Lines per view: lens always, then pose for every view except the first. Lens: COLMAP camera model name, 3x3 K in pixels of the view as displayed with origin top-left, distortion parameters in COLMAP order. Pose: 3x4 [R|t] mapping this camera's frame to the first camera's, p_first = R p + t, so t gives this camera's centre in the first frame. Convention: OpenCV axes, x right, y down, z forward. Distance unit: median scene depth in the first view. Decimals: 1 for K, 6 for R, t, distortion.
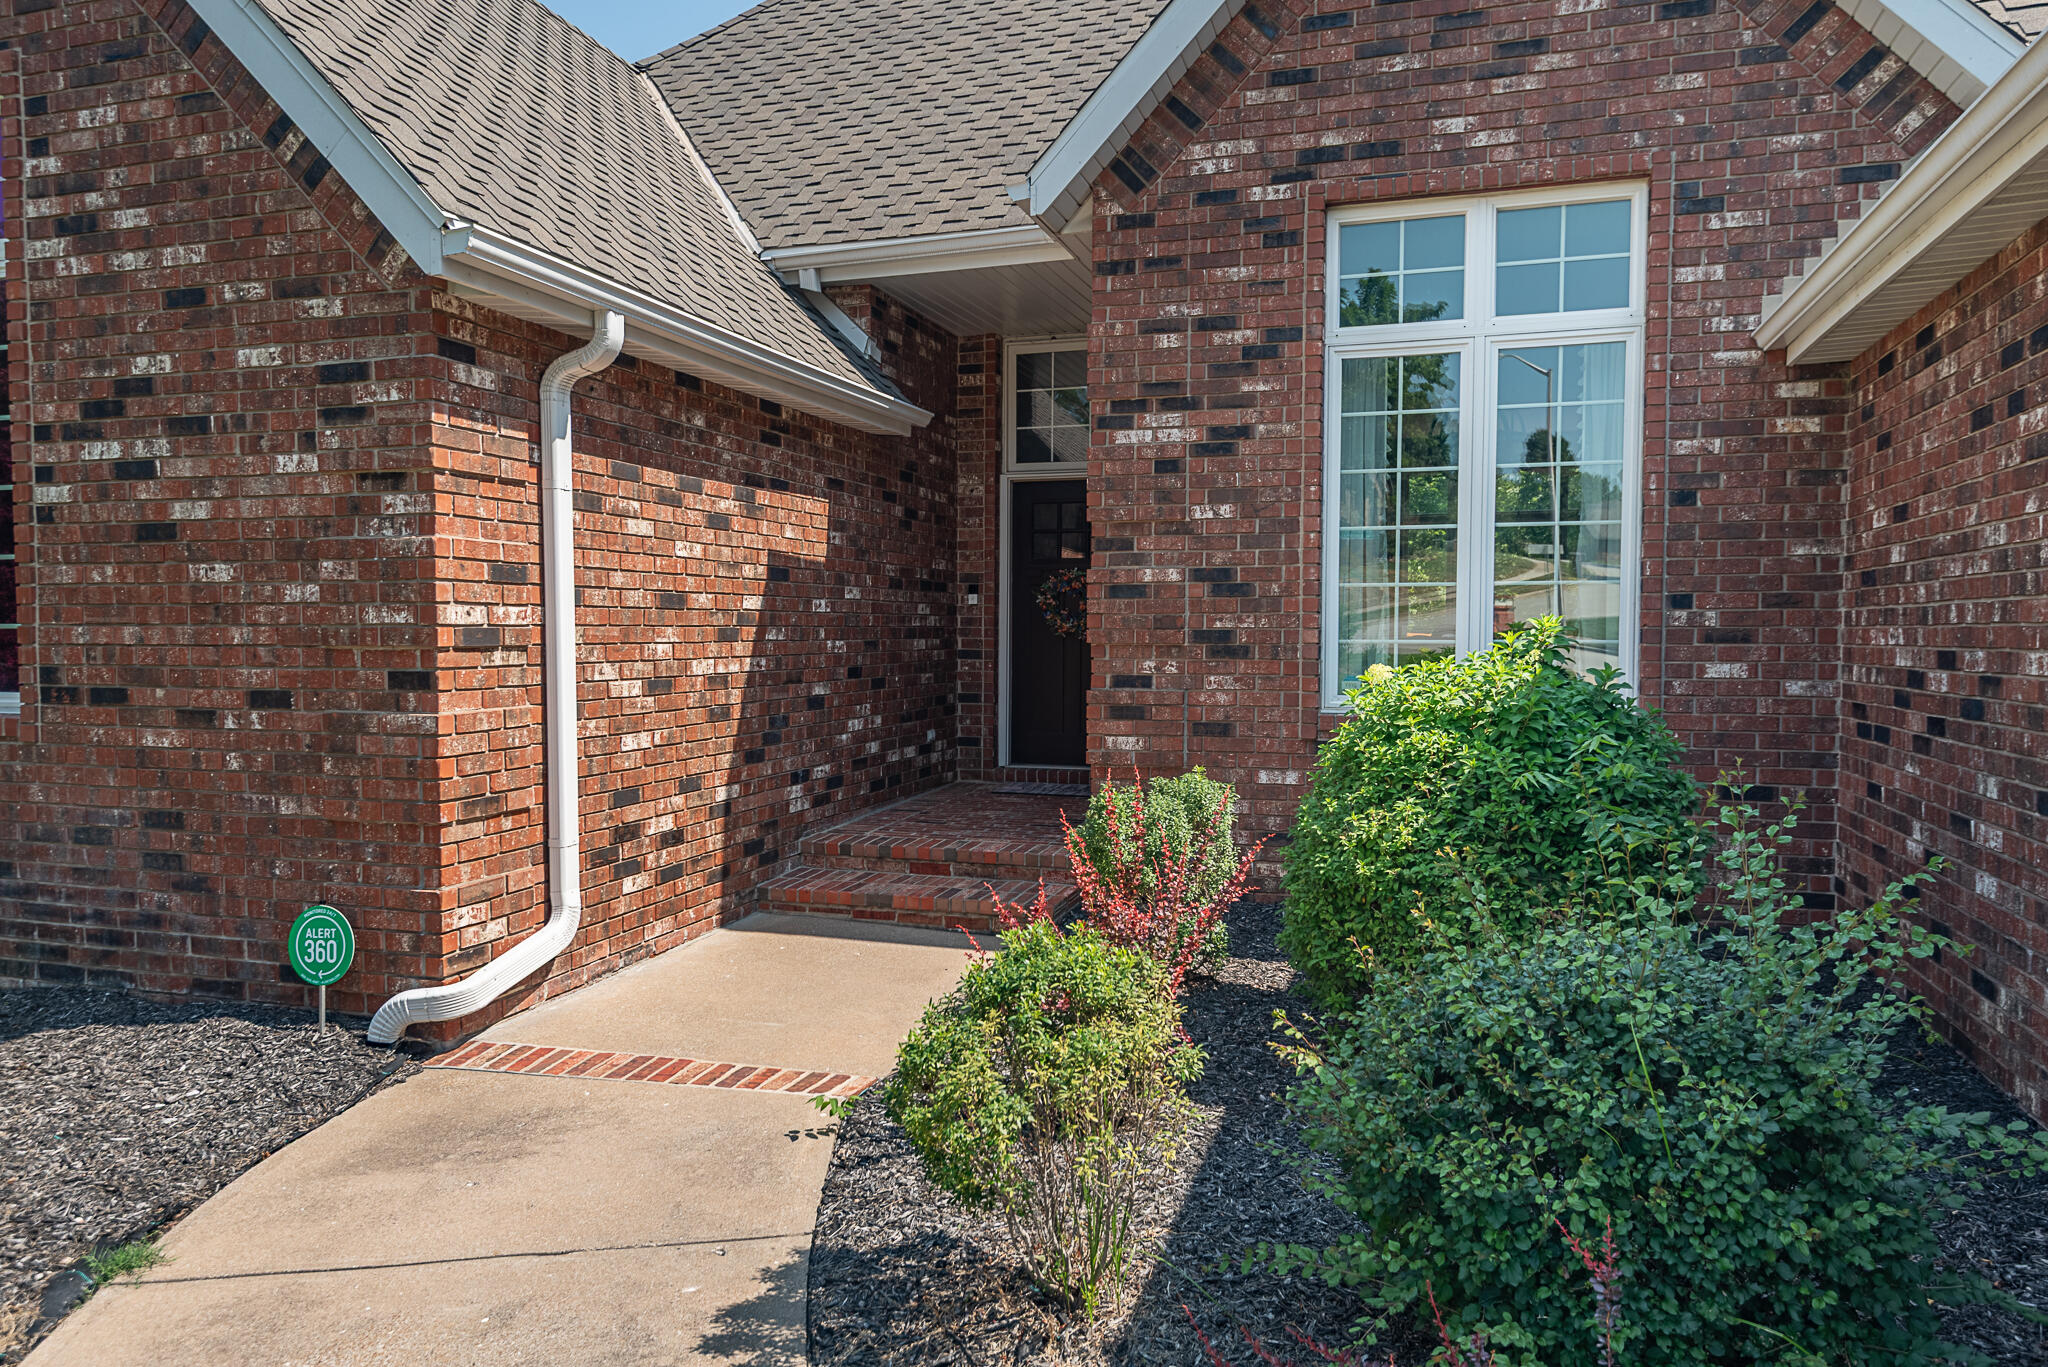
lens RADIAL K [[1408.2, 0, 1028.1], [0, 1408.2, 687.0], [0, 0, 1]] dist [0.011363, 0.002239]
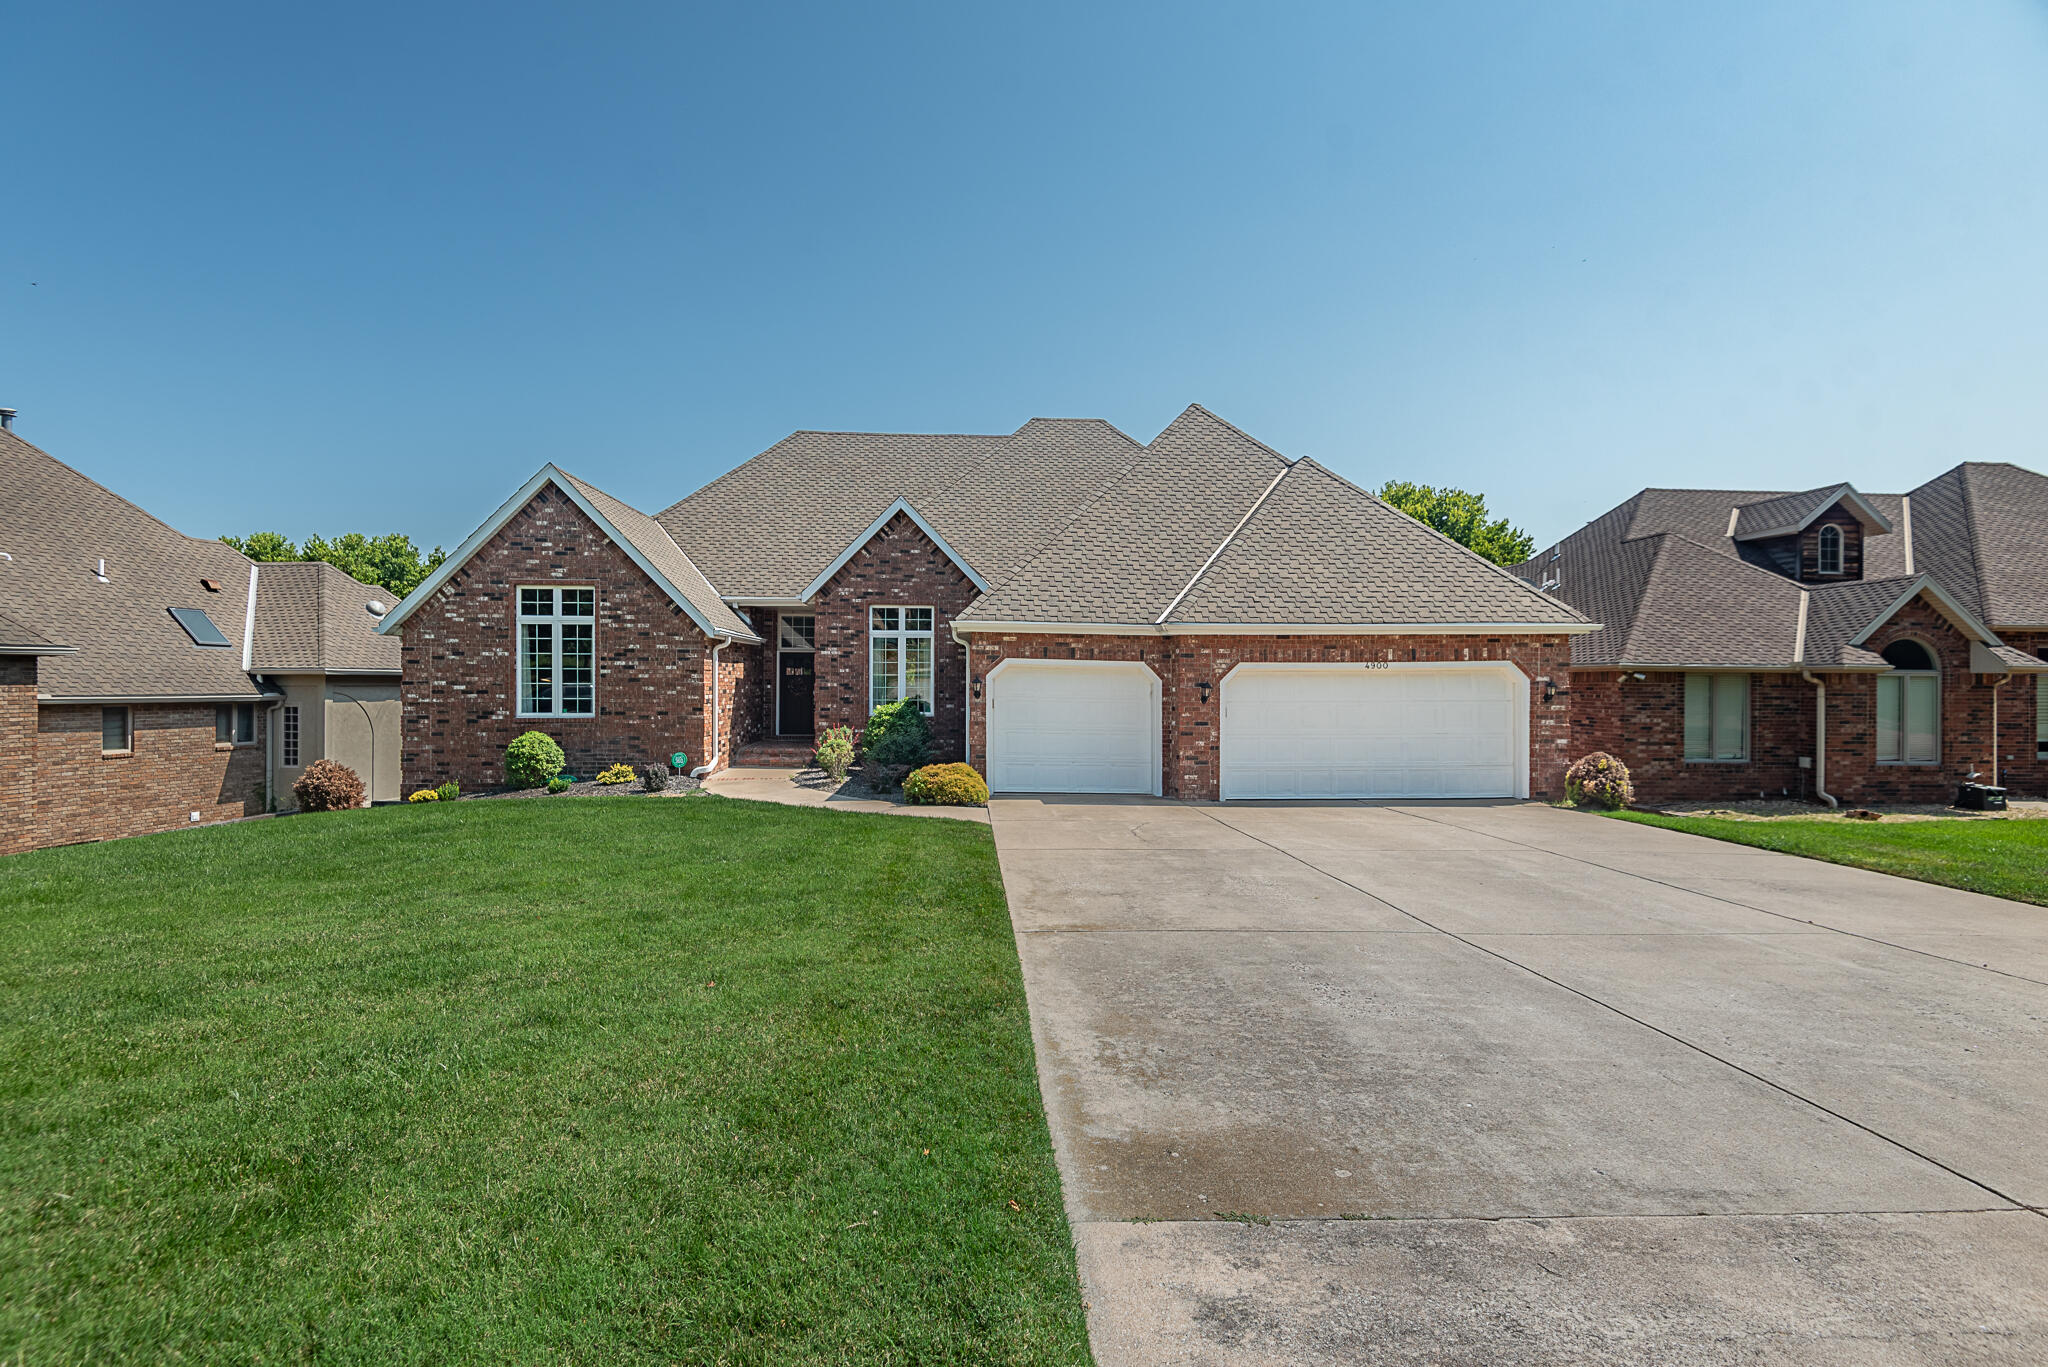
lens RADIAL K [[944.9, 0, 1029.4], [0, 944.9, 689.5], [0, 0, 1]] dist [0.003213, -0.000281]
pose [[0.932947, -0.000410, 0.360012, -0.490729], [0.011874, 0.999490, -0.029634, 0.036564], [-0.359817, 0.031922, 0.932477, -2.450326]]
